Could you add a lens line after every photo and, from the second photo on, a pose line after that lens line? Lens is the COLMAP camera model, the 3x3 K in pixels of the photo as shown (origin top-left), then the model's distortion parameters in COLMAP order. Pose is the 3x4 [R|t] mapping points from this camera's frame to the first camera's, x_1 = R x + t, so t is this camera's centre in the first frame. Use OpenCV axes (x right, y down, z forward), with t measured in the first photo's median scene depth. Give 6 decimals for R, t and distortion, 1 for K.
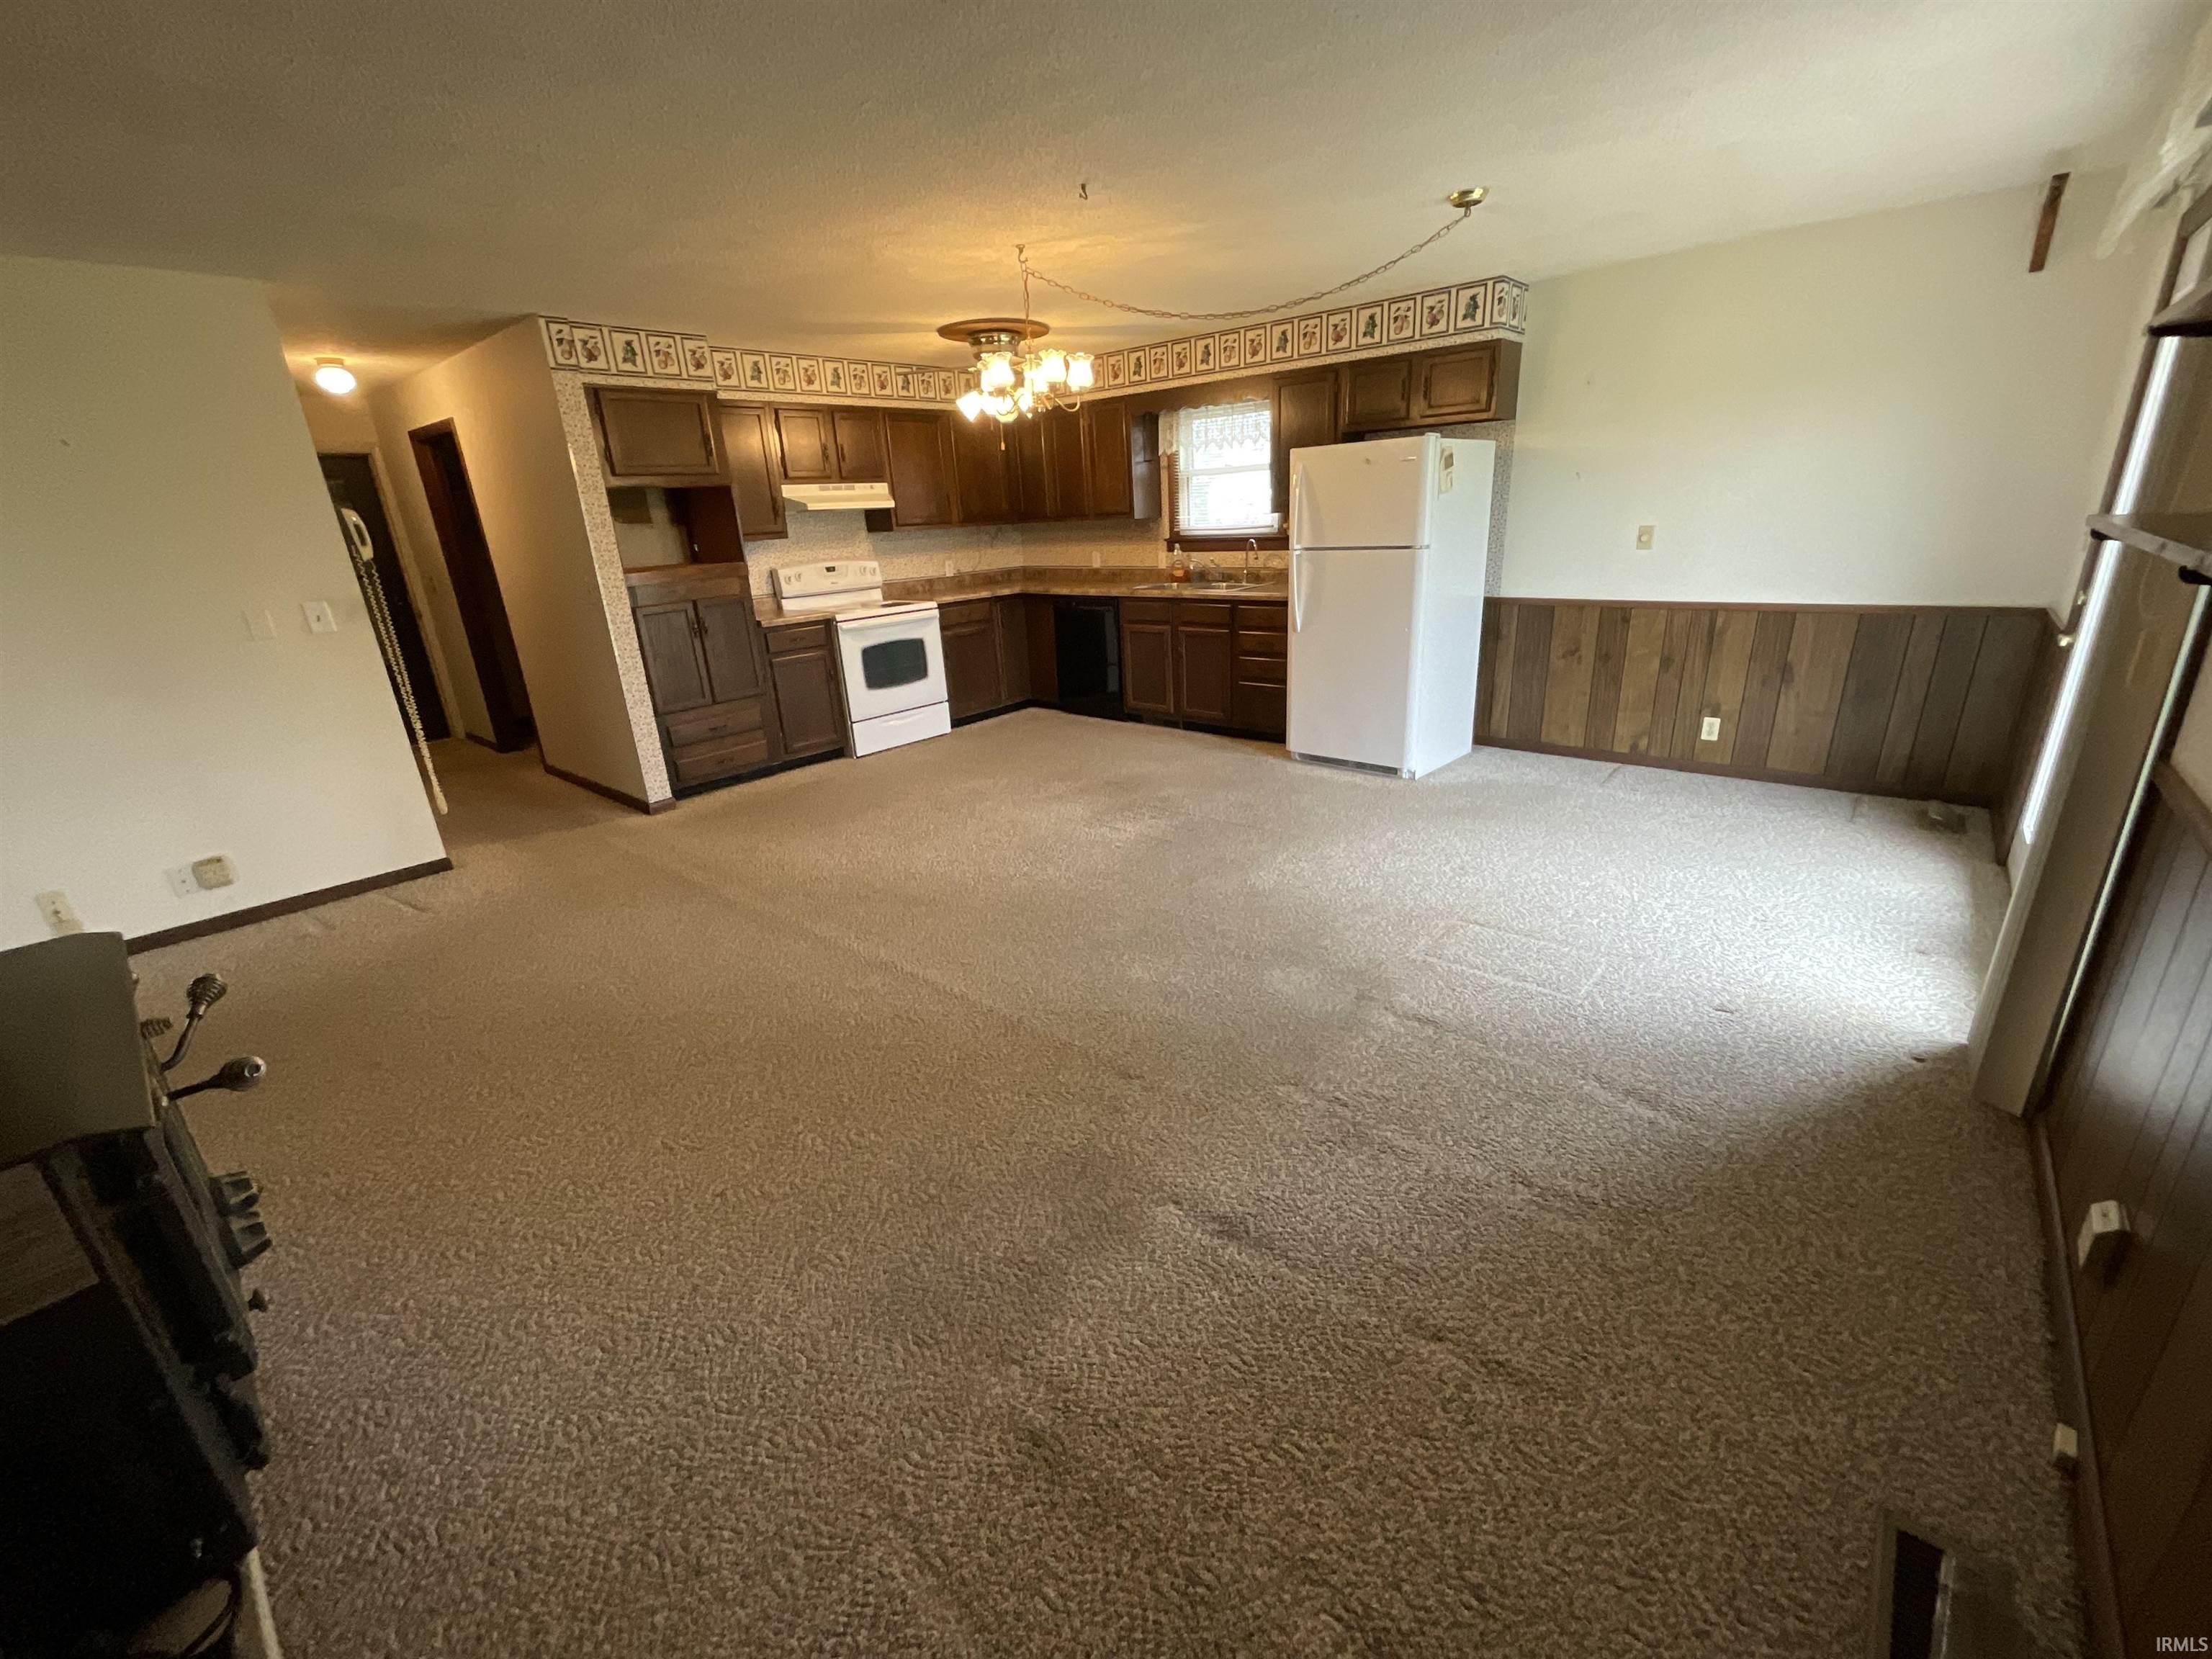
lens RADIAL K [[895.9, 0, 1111.3], [0, 895.9, 823.4], [0, 0, 1]] dist [-0.002870, -0.000070]
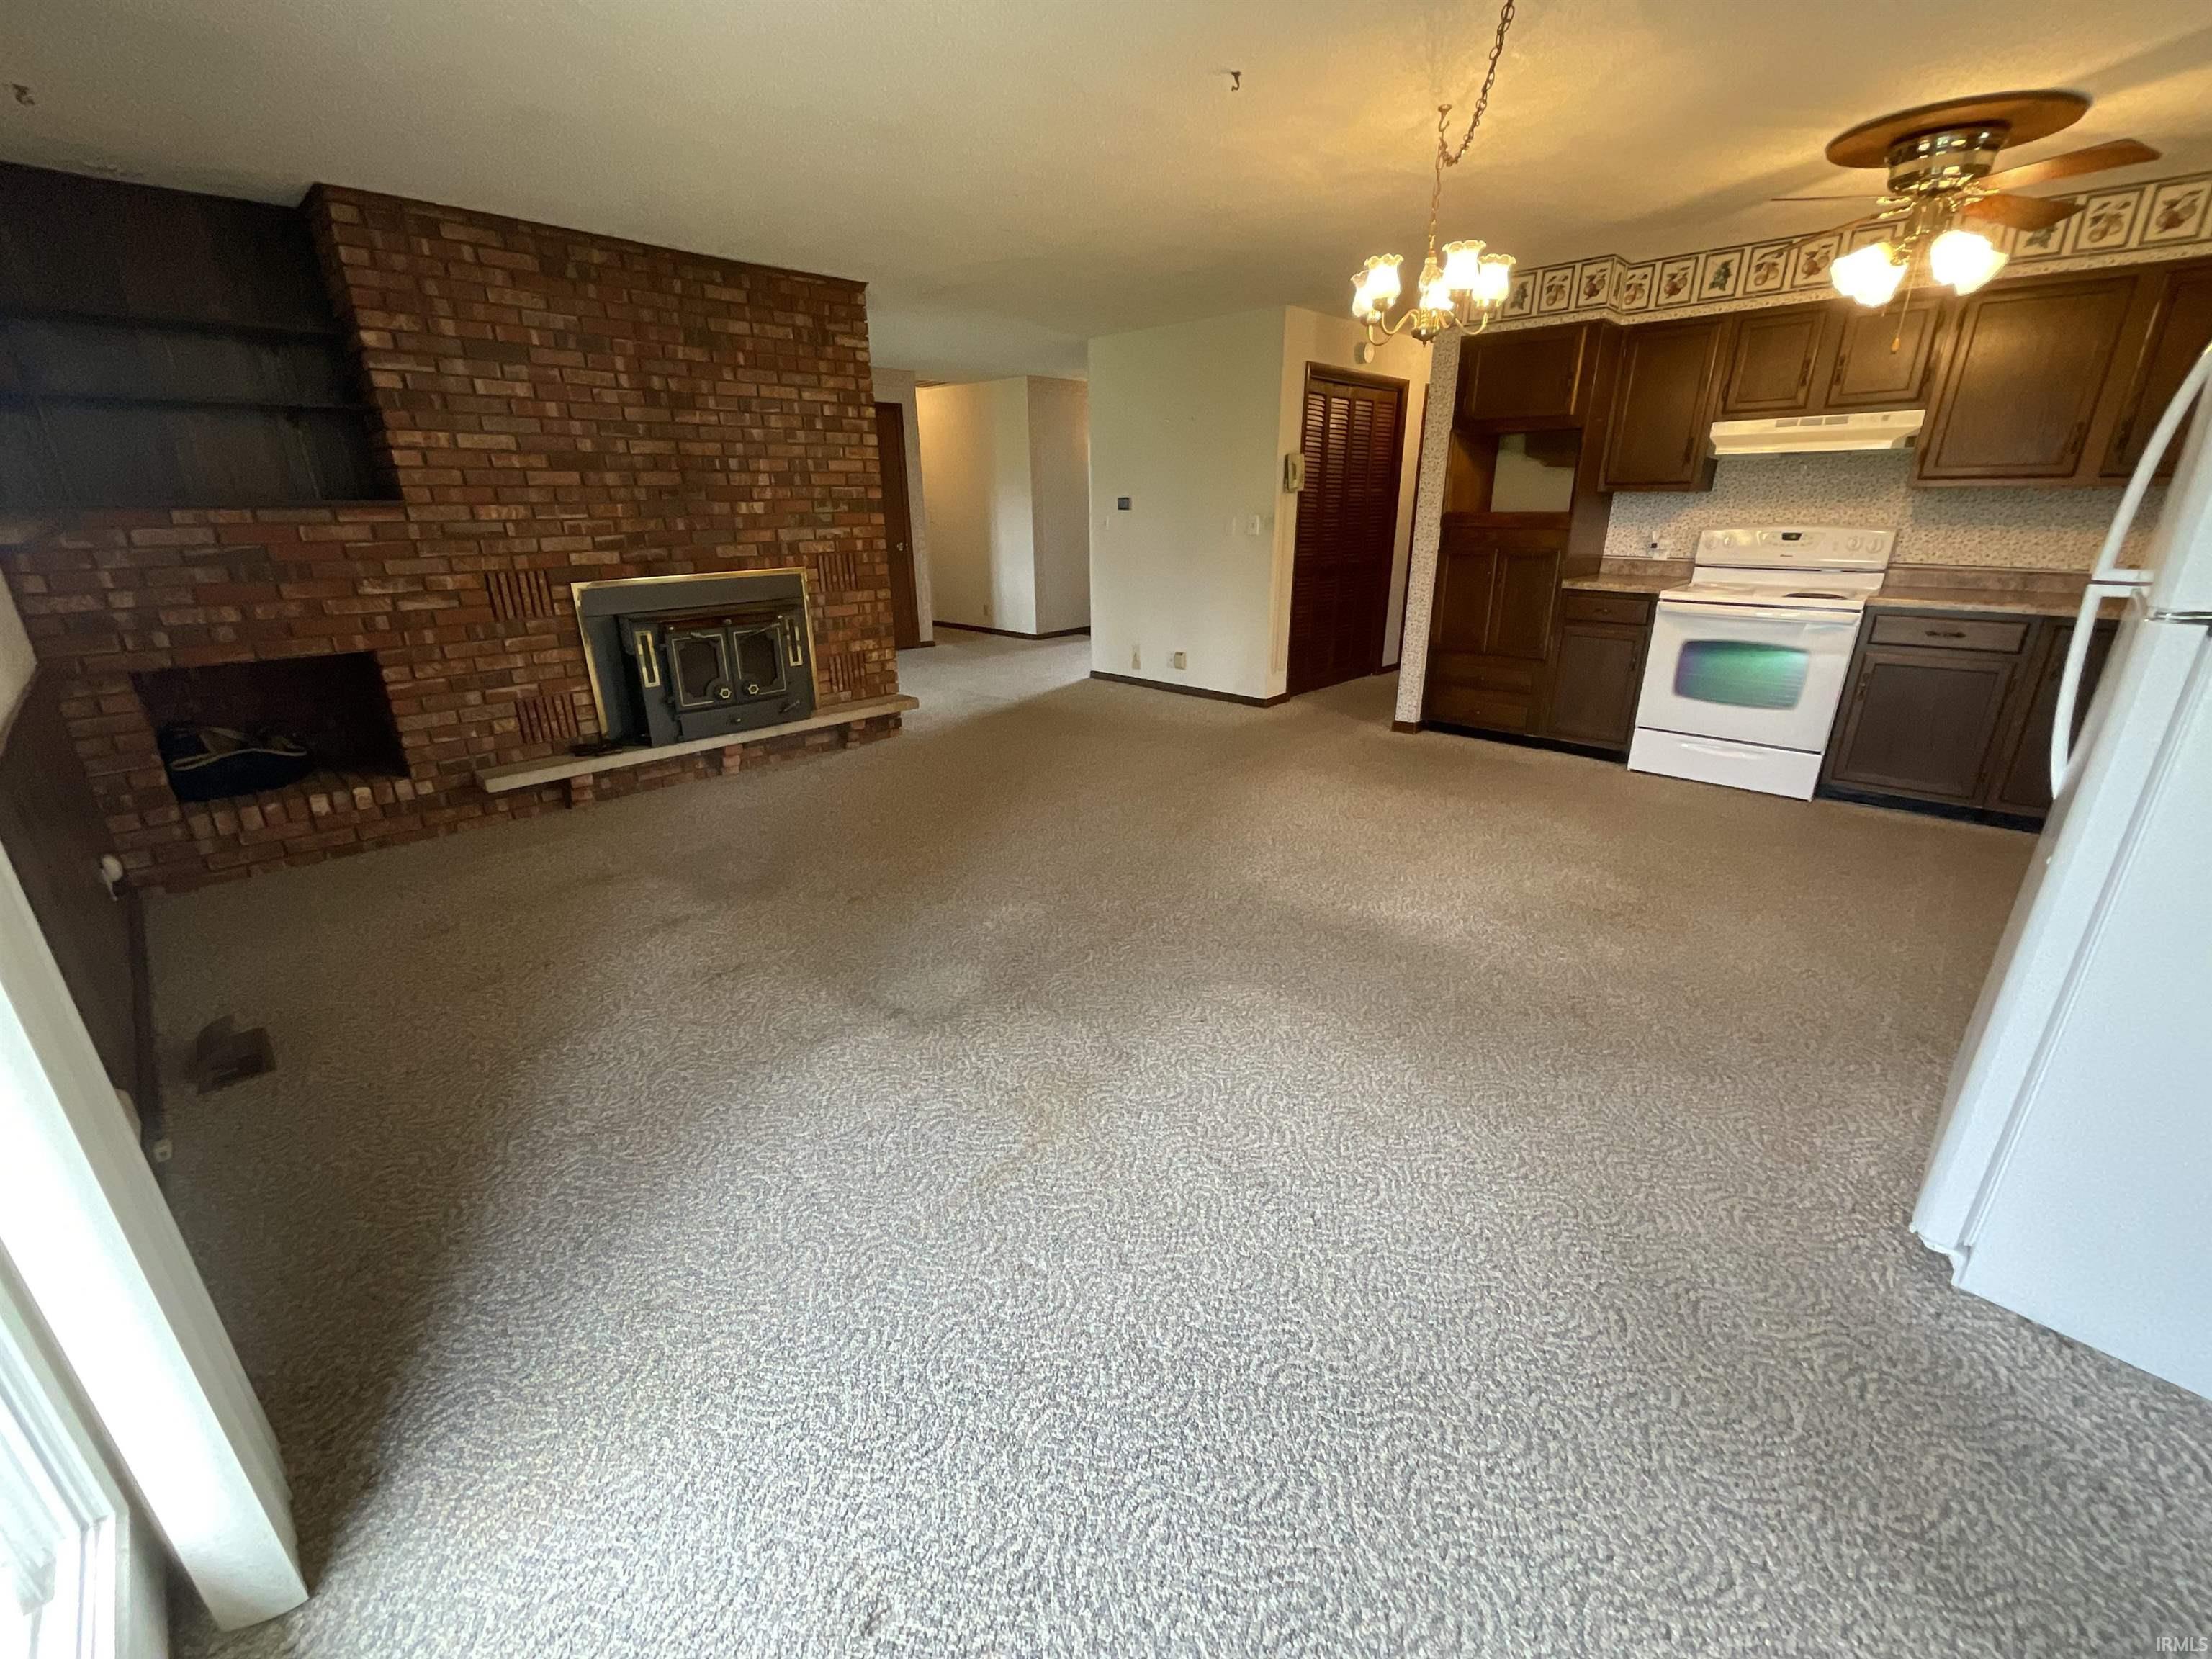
lens RADIAL K [[895.9, 0, 1112.8], [0, 895.9, 829.2], [0, 0, 1]] dist [-0.002870, -0.000070]
pose [[-0.038137, 0.394760, -0.917993, 0.554078], [-0.320252, 0.865376, 0.385438, -0.211207], [0.946564, 0.308689, 0.093419, 0.560773]]
